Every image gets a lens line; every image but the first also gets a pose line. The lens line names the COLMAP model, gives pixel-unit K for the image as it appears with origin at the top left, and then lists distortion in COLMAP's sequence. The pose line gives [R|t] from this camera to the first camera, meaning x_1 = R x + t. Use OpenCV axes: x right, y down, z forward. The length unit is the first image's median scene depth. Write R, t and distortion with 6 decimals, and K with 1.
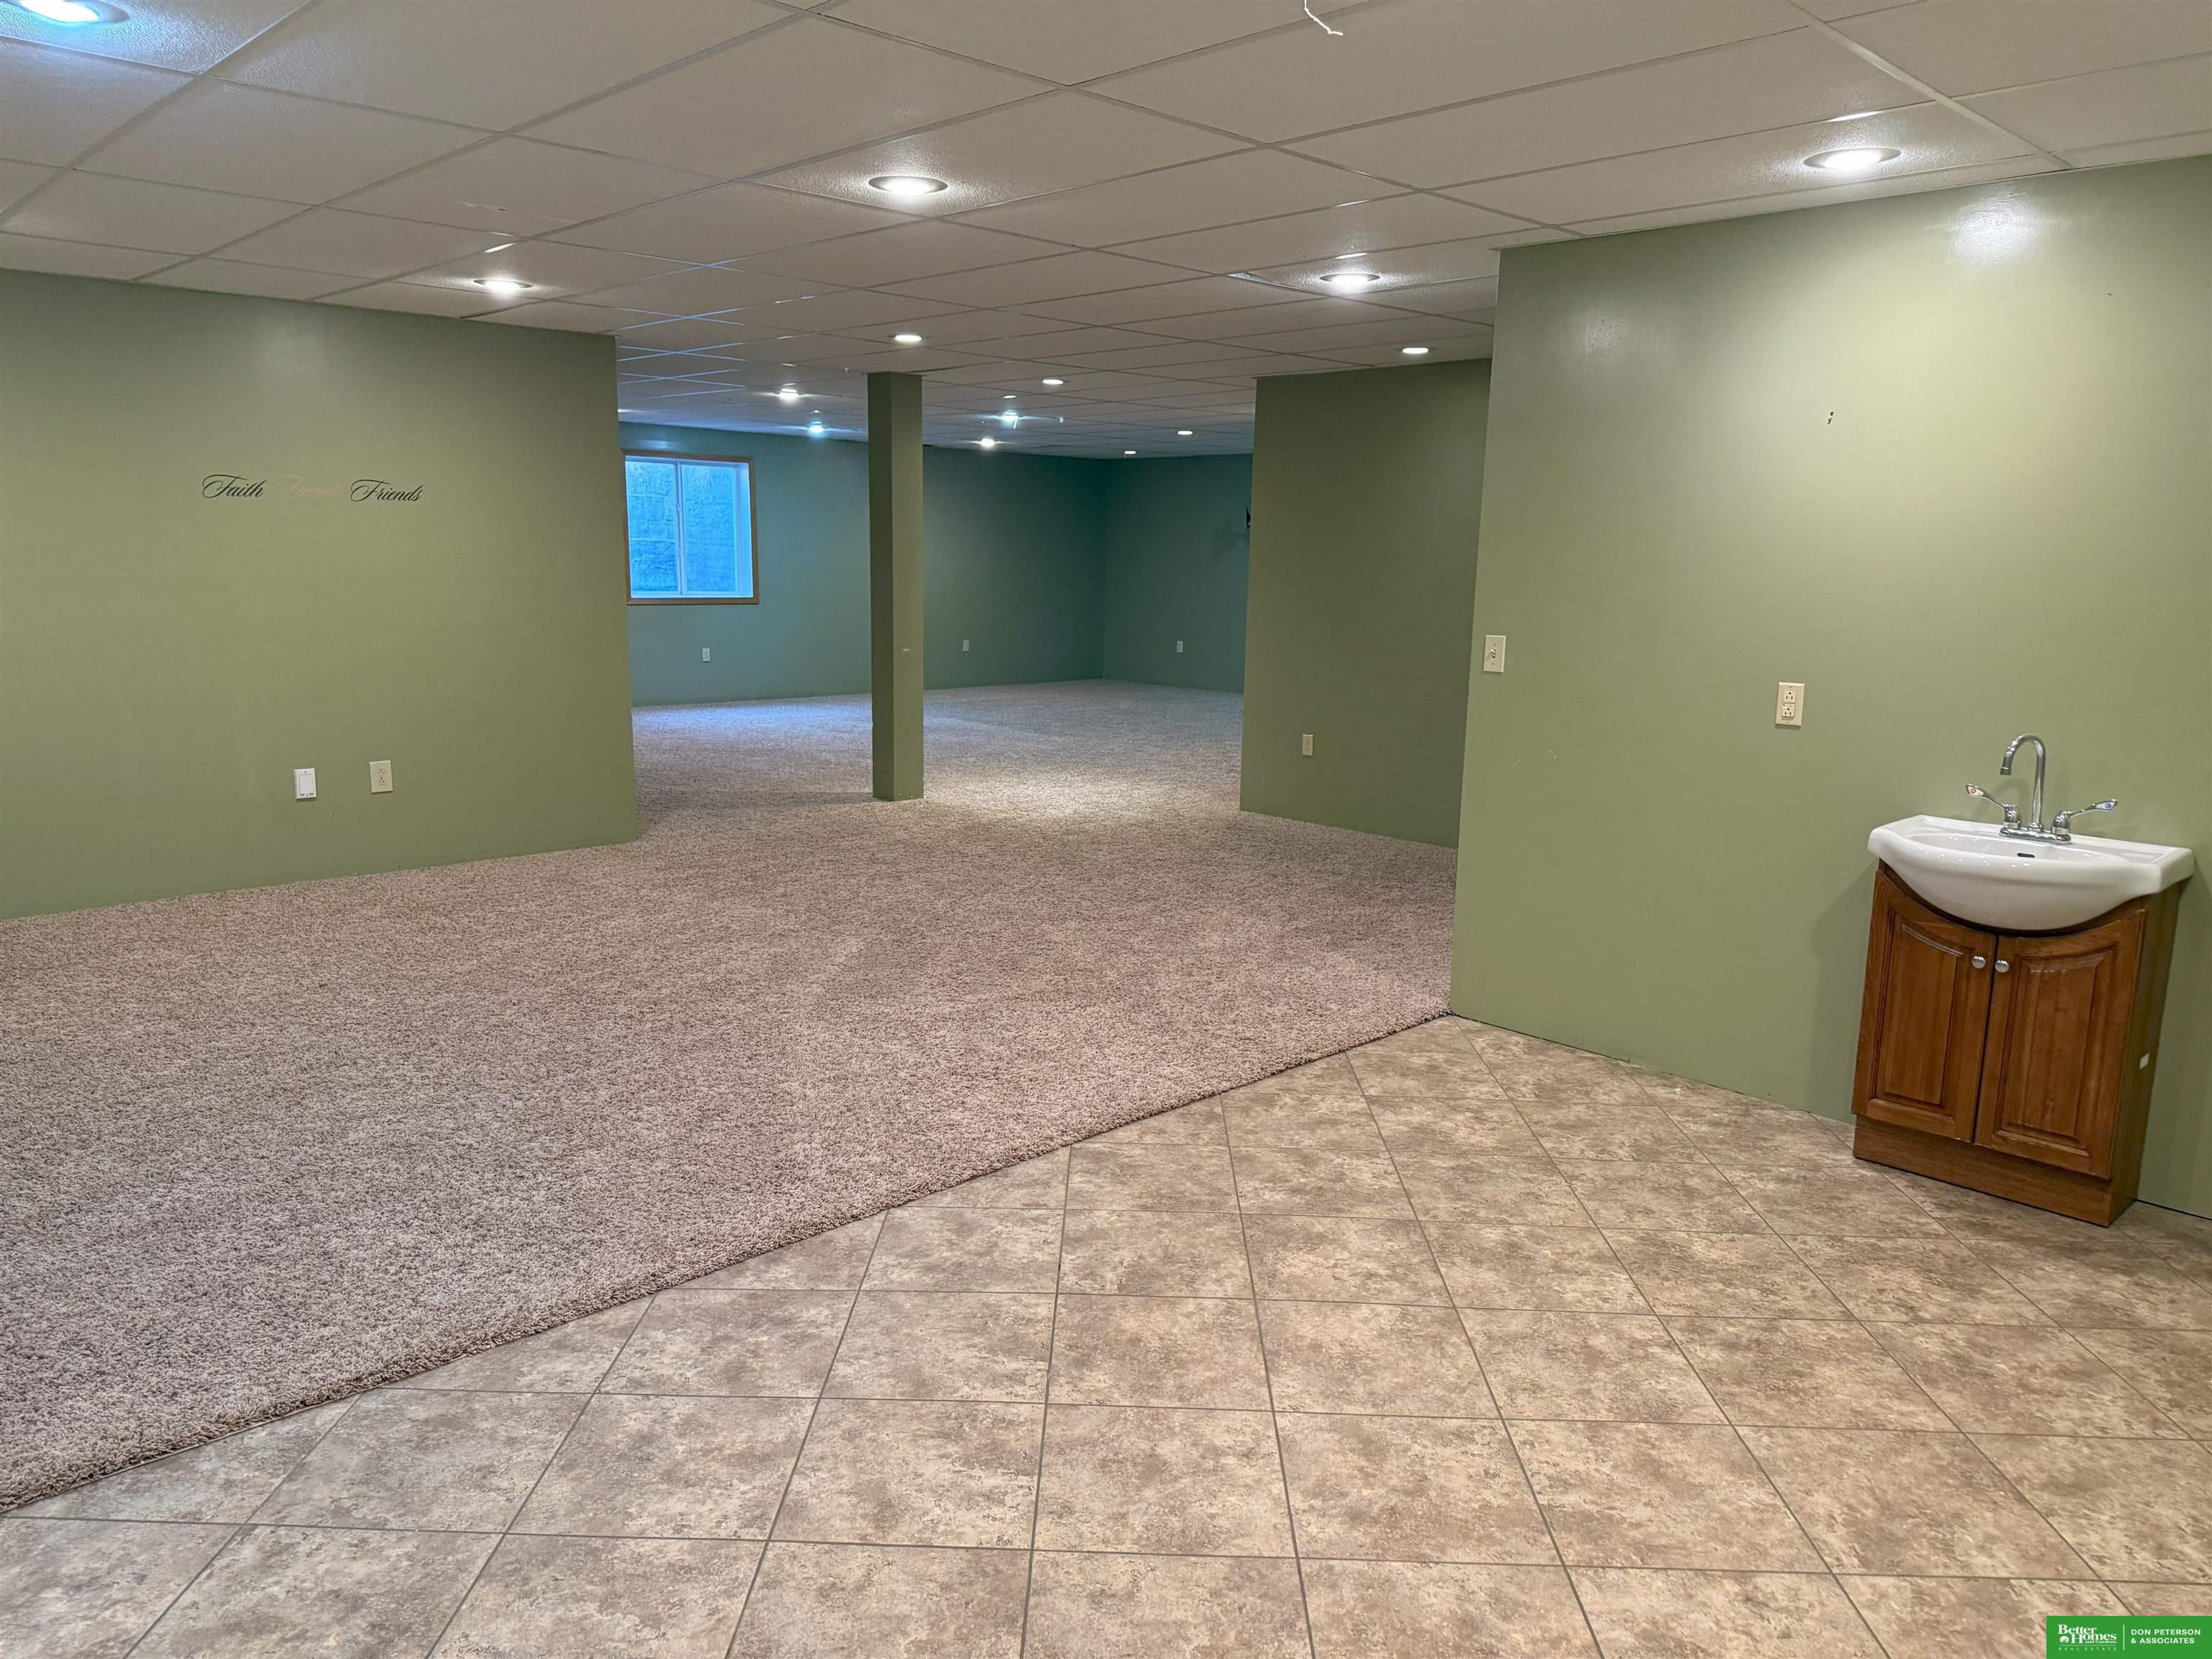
lens RADIAL K [[1597.9, 0, 1078.5], [0, 1597.9, 880.3], [0, 0, 1]] dist [0.036029, -0.066859]
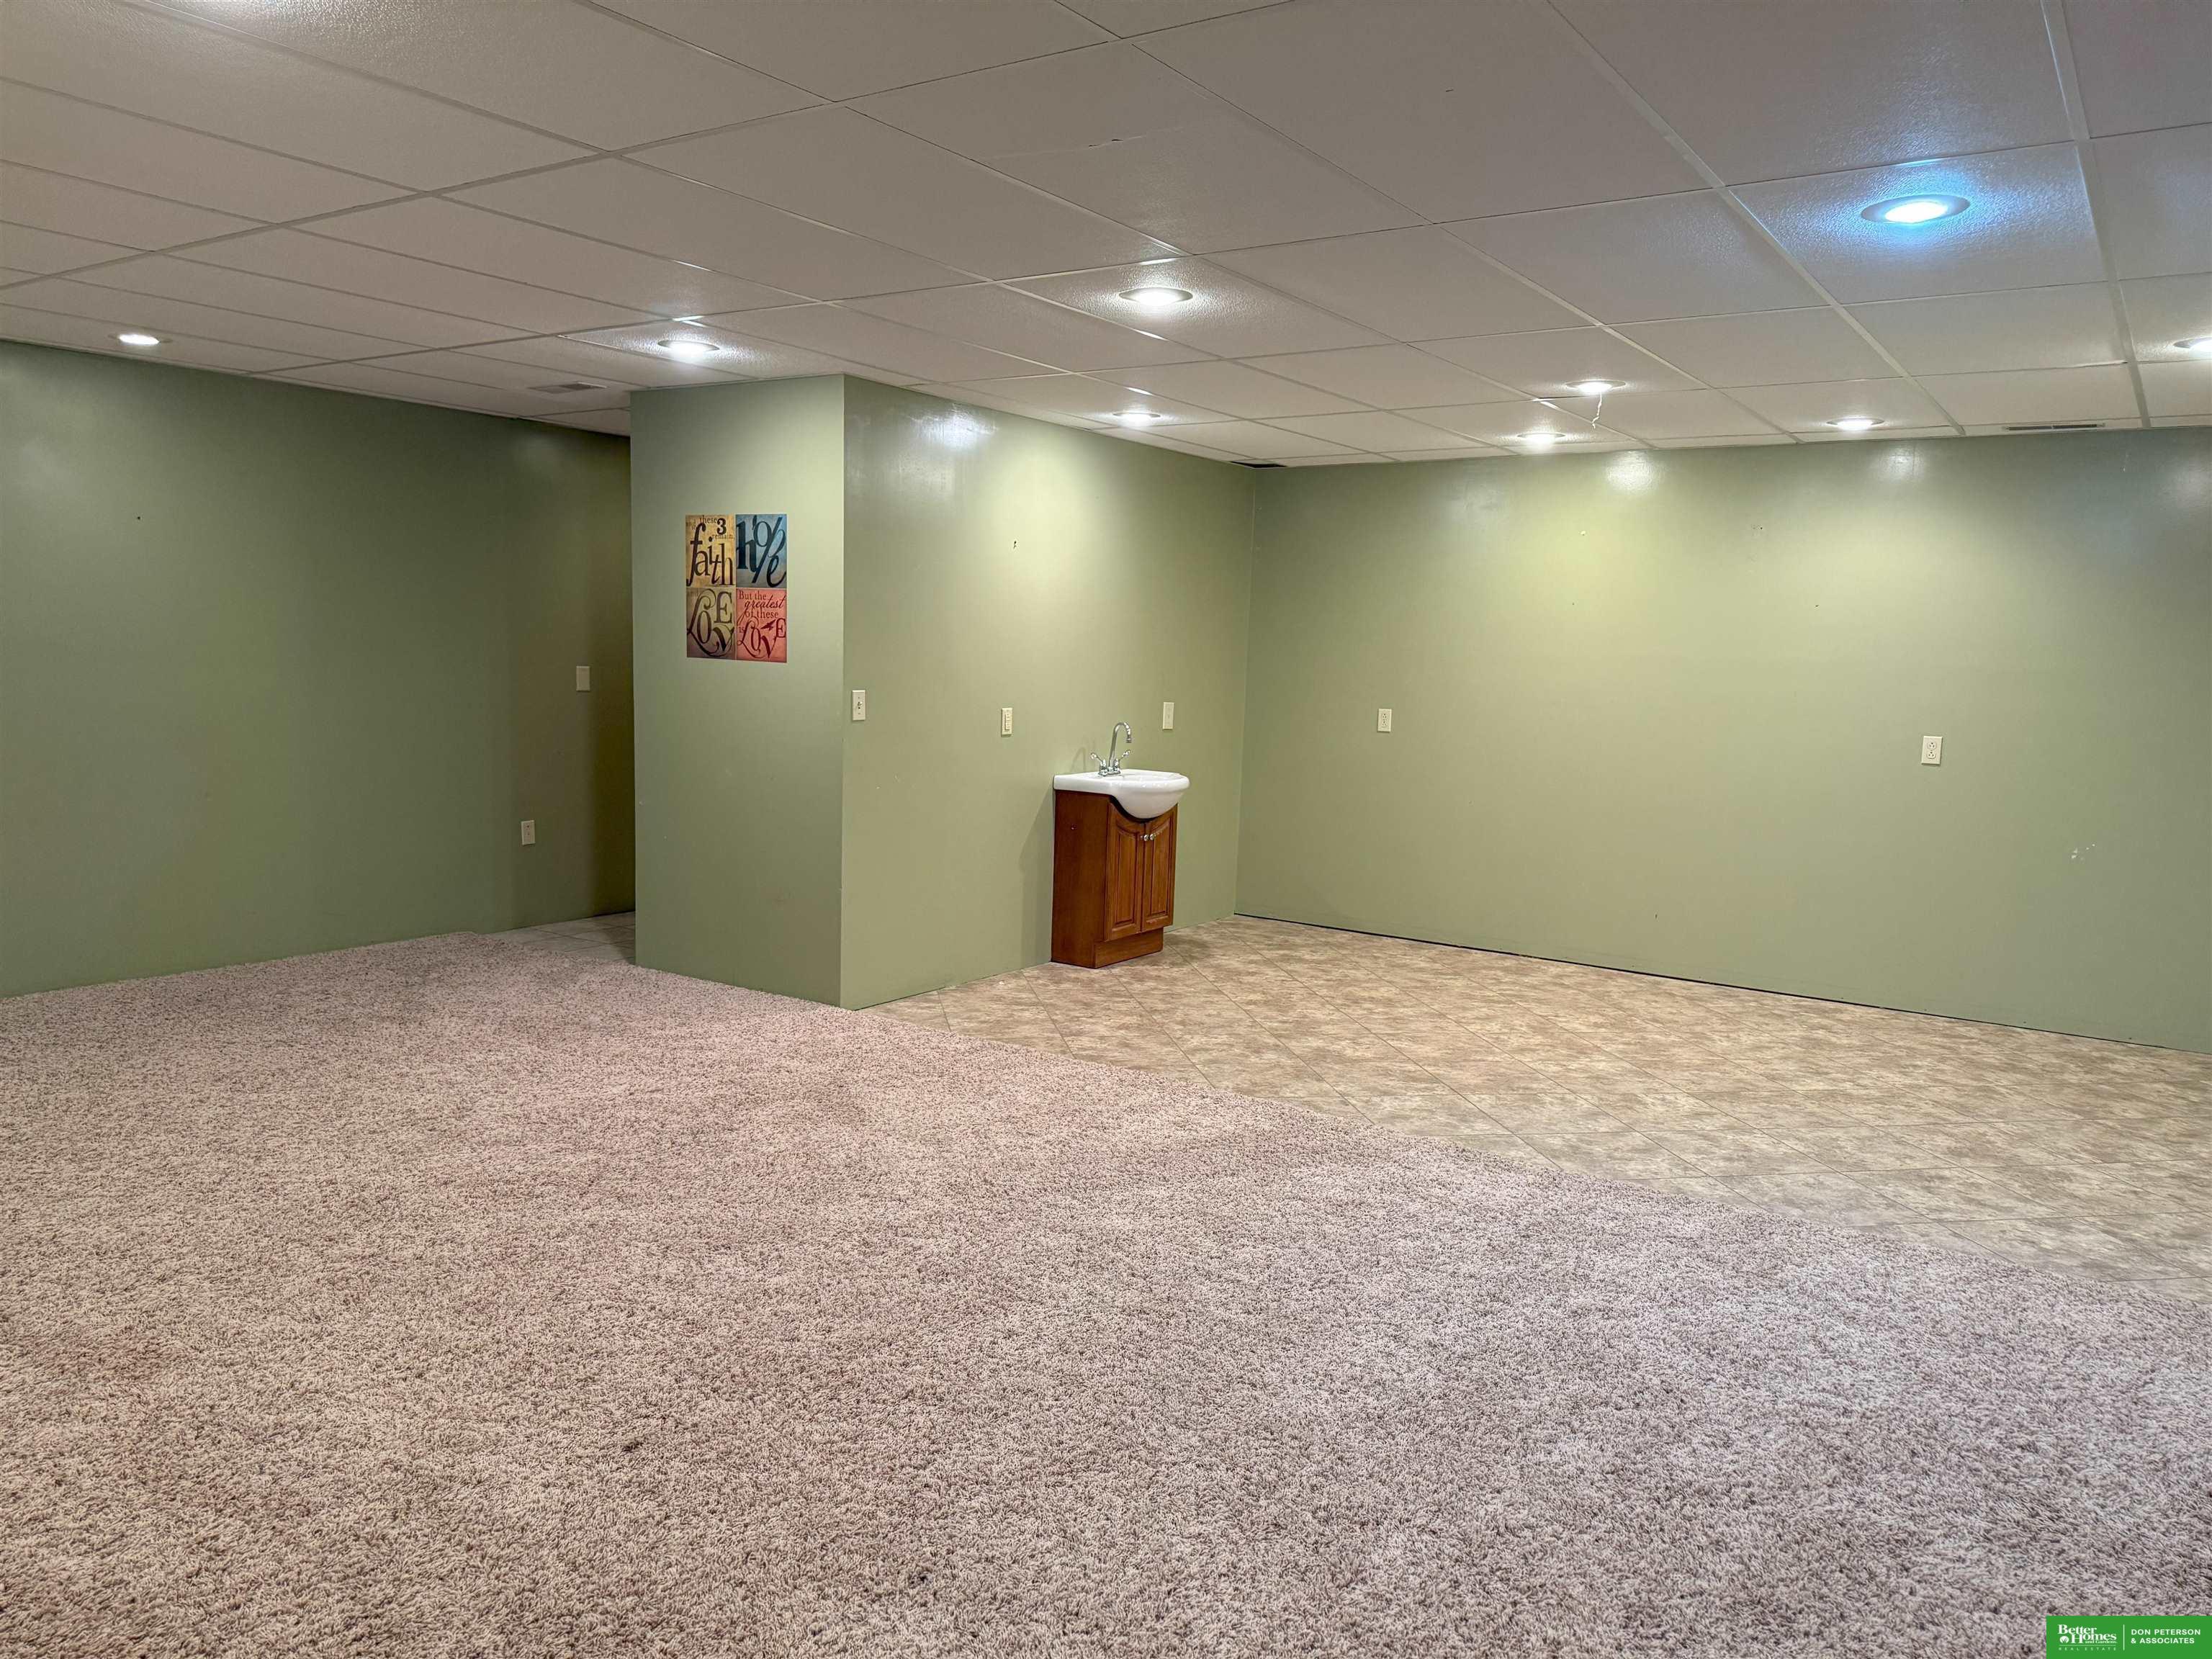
lens RADIAL K [[1575.2, 0, 1094.9], [0, 1575.2, 846.4], [0, 0, 1]] dist [0.082598, -0.143235]
pose [[-0.211722, -0.160417, 0.964075, -1.426536], [0.171597, 0.965012, 0.198258, -0.367503], [-0.962148, 0.207408, -0.176788, 1.549746]]
